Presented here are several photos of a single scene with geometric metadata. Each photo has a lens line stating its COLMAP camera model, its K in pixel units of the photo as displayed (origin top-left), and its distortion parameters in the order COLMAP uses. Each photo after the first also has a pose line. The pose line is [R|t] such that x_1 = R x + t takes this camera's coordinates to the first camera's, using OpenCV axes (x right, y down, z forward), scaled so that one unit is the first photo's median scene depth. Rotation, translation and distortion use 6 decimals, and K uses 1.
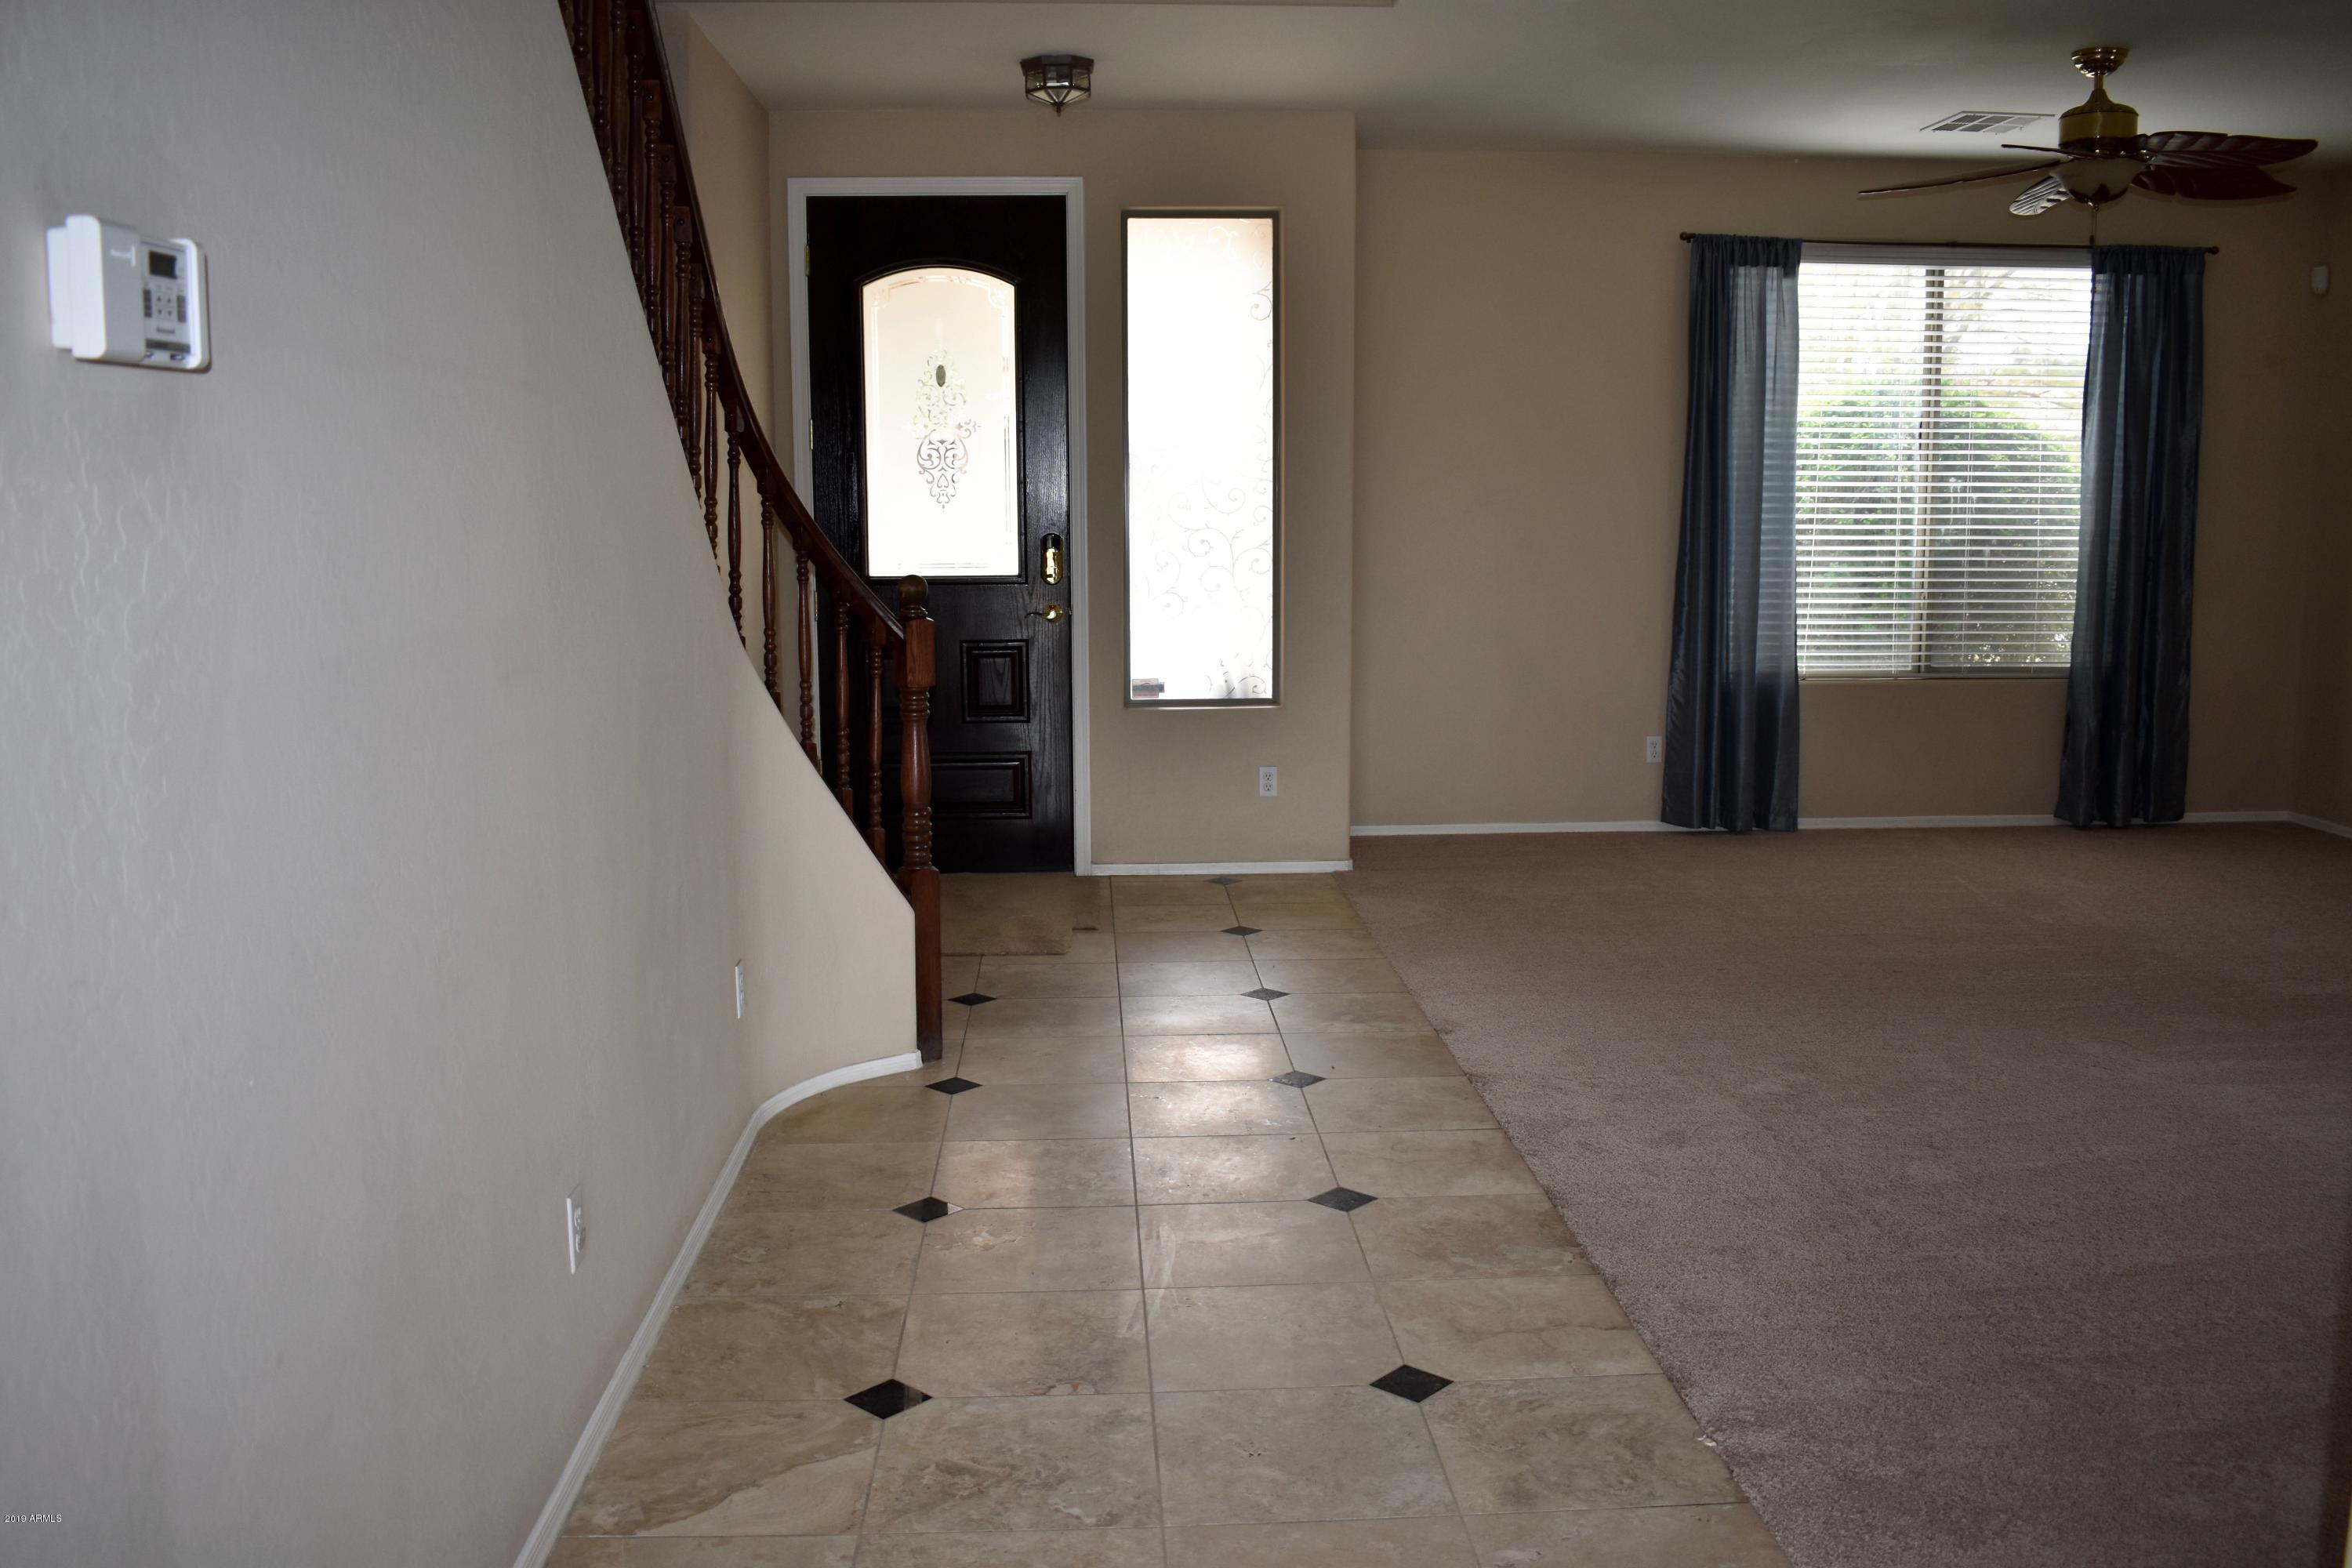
lens RADIAL K [[1952.7, 0, 1181.2], [0, 1952.7, 770.9], [0, 0, 1]] dist [-0.095101, 0.021747]
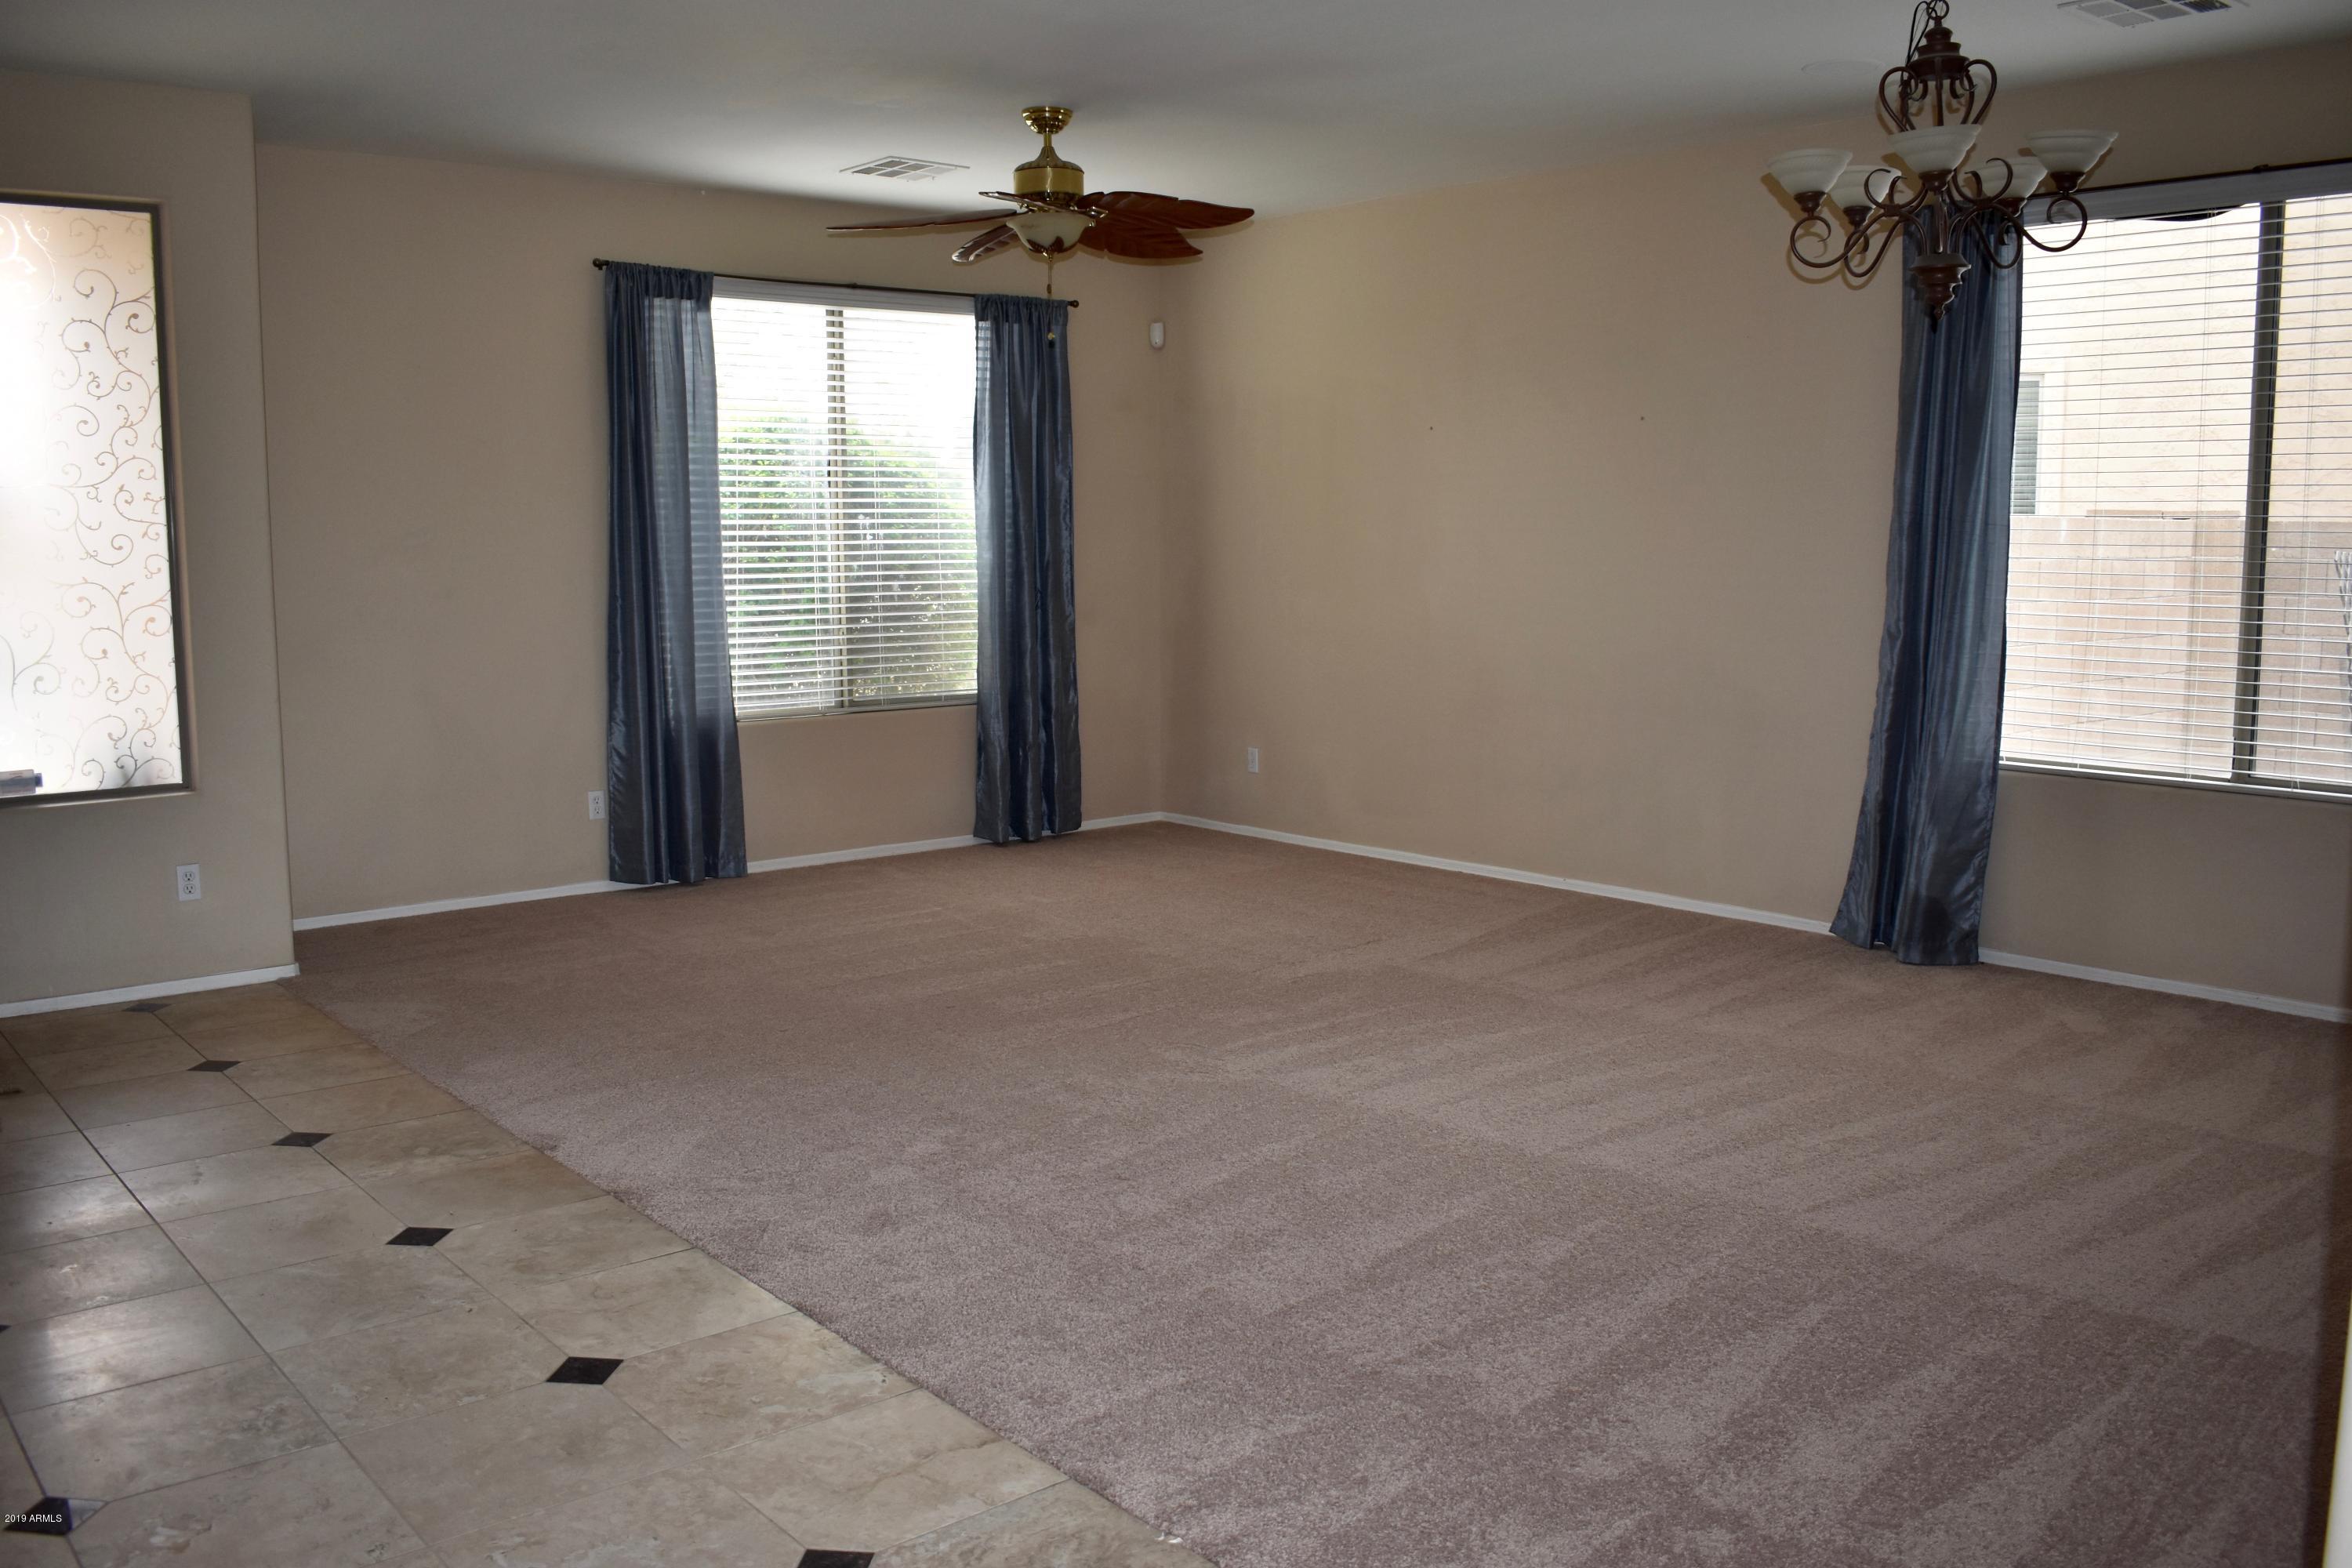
lens RADIAL K [[1952.7, 0, 1179.7], [0, 1952.7, 767.8], [0, 0, 1]] dist [-0.095101, 0.021747]
pose [[0.796953, -0.072209, 0.599709, -0.101634], [0.084403, 0.996401, 0.007811, -0.013739], [-0.598115, 0.044392, 0.800180, 0.086264]]
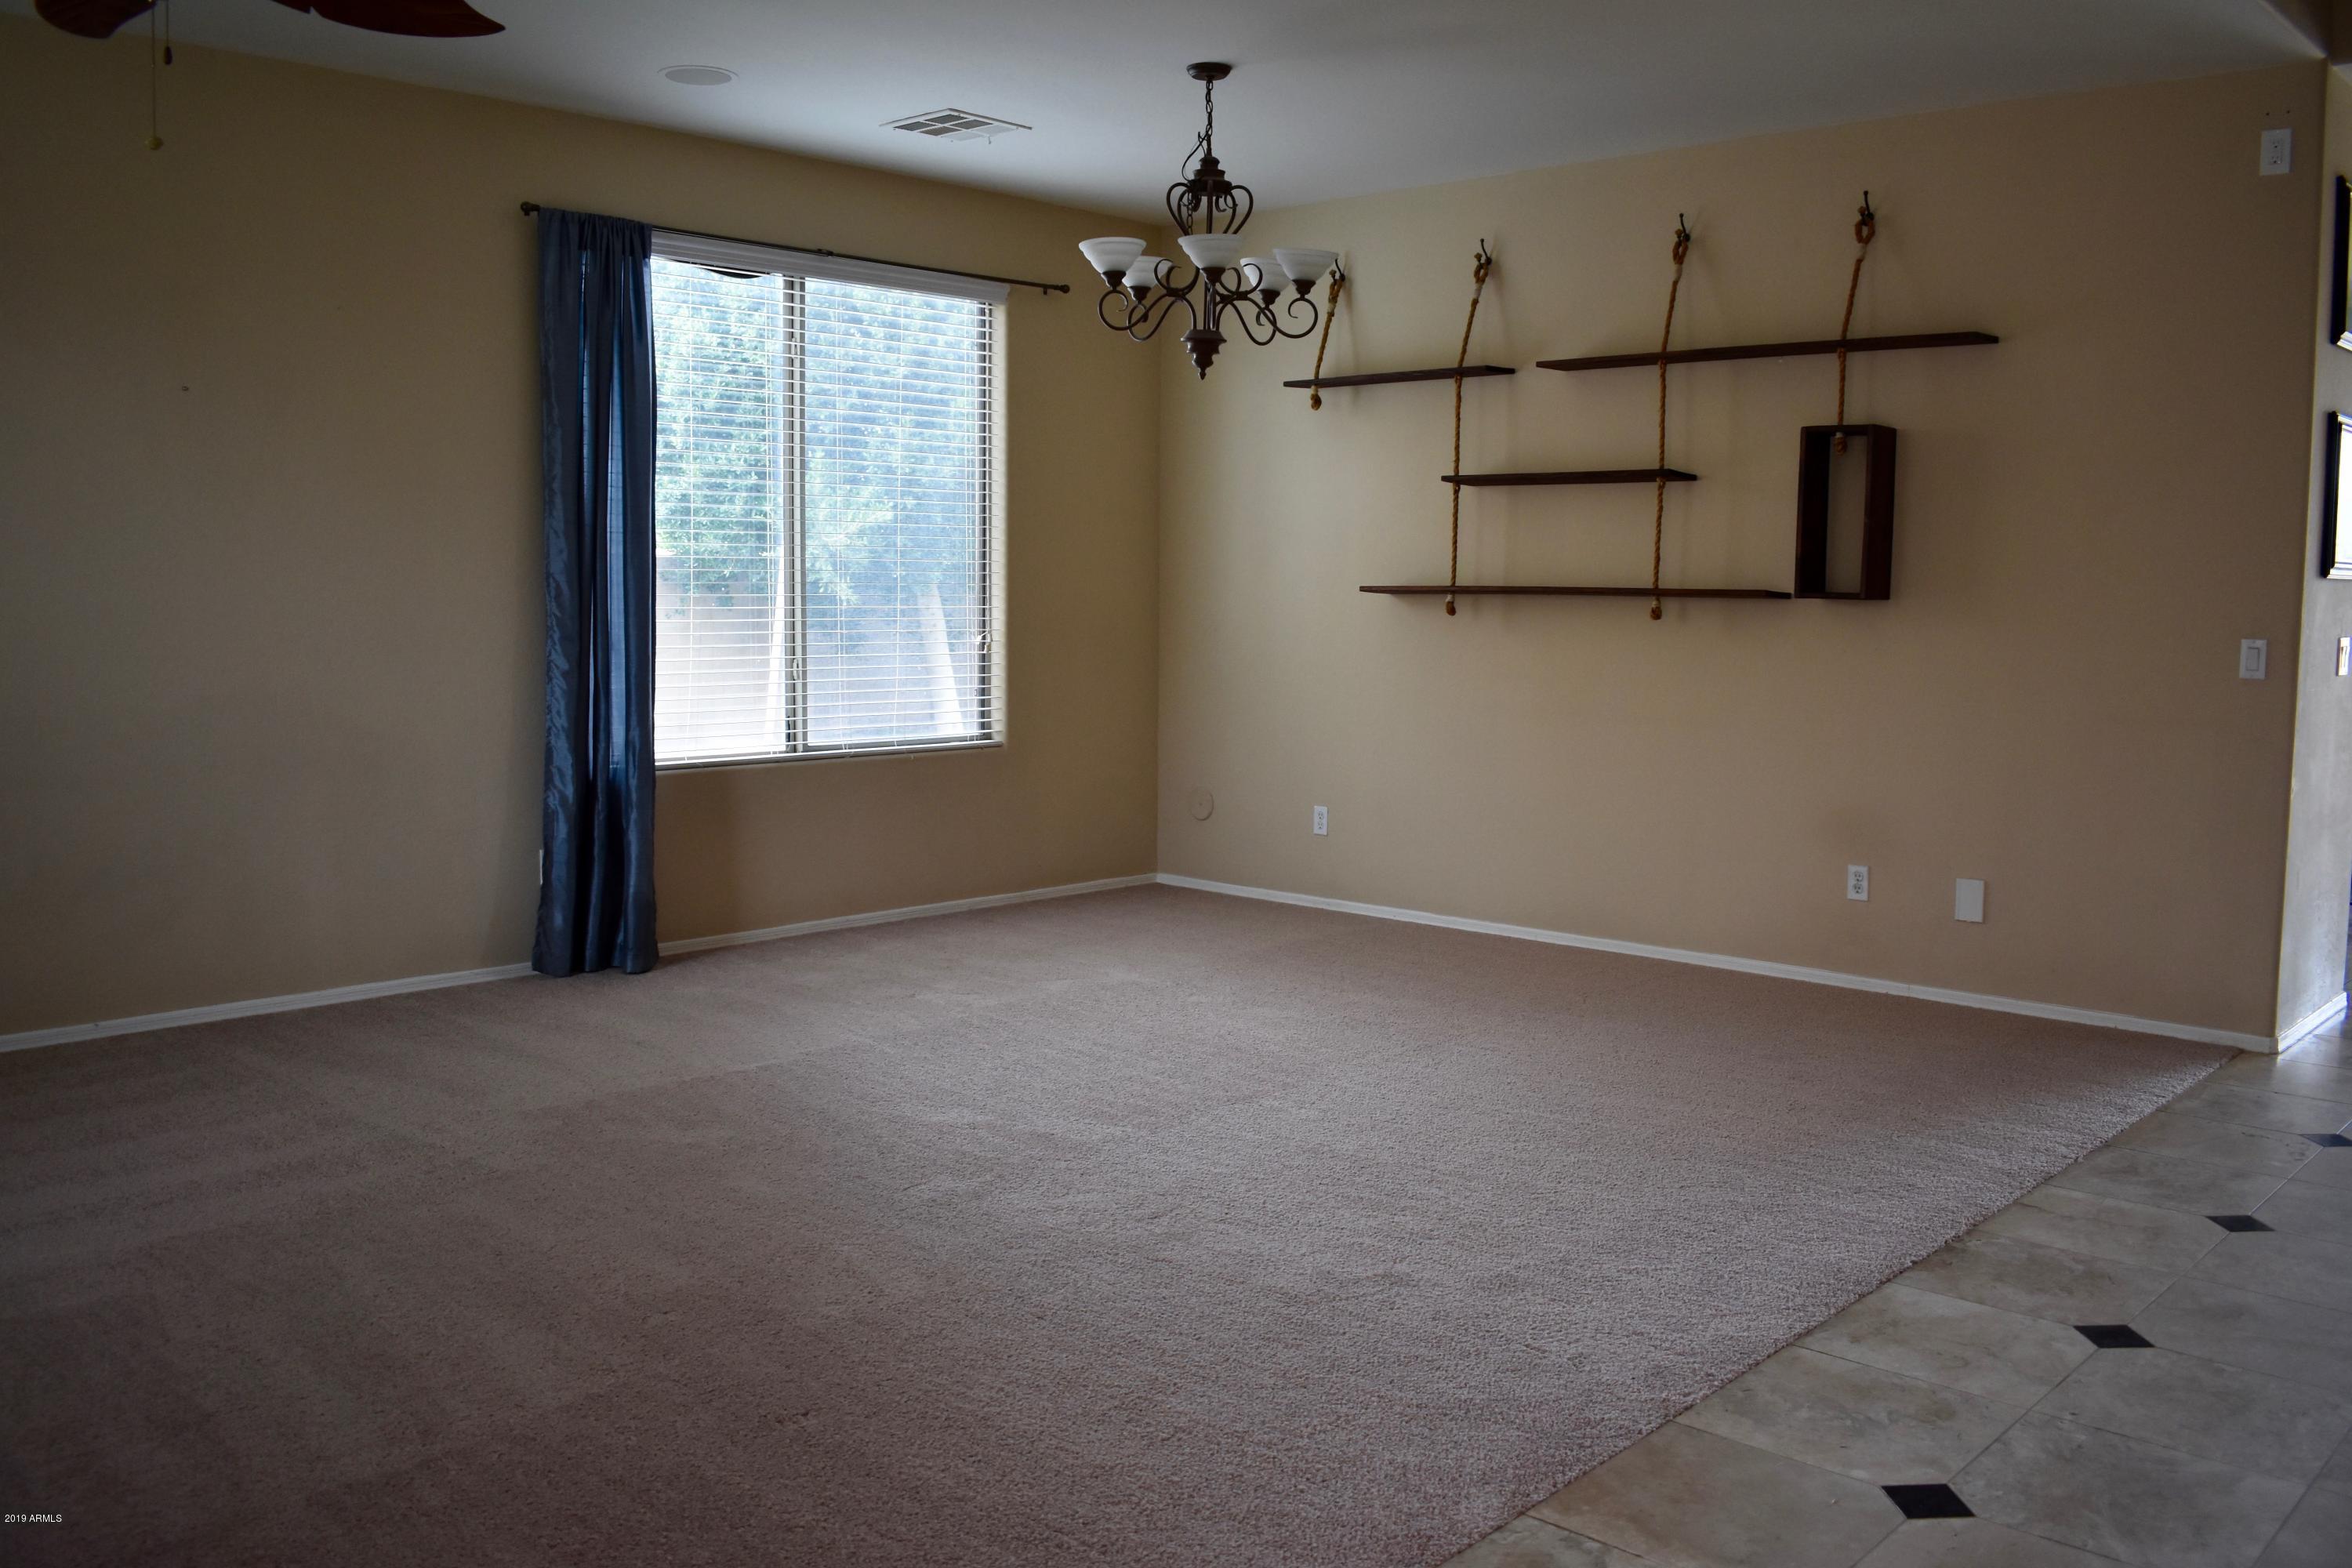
lens RADIAL K [[1952.7, 0, 1180.1], [0, 1952.7, 786.8], [0, 0, 1]] dist [-0.095101, 0.021747]
pose [[-0.692652, -0.080250, 0.716793, -0.114322], [0.093085, 0.975534, 0.199167, -0.120323], [-0.715240, 0.204676, -0.668236, 0.957193]]
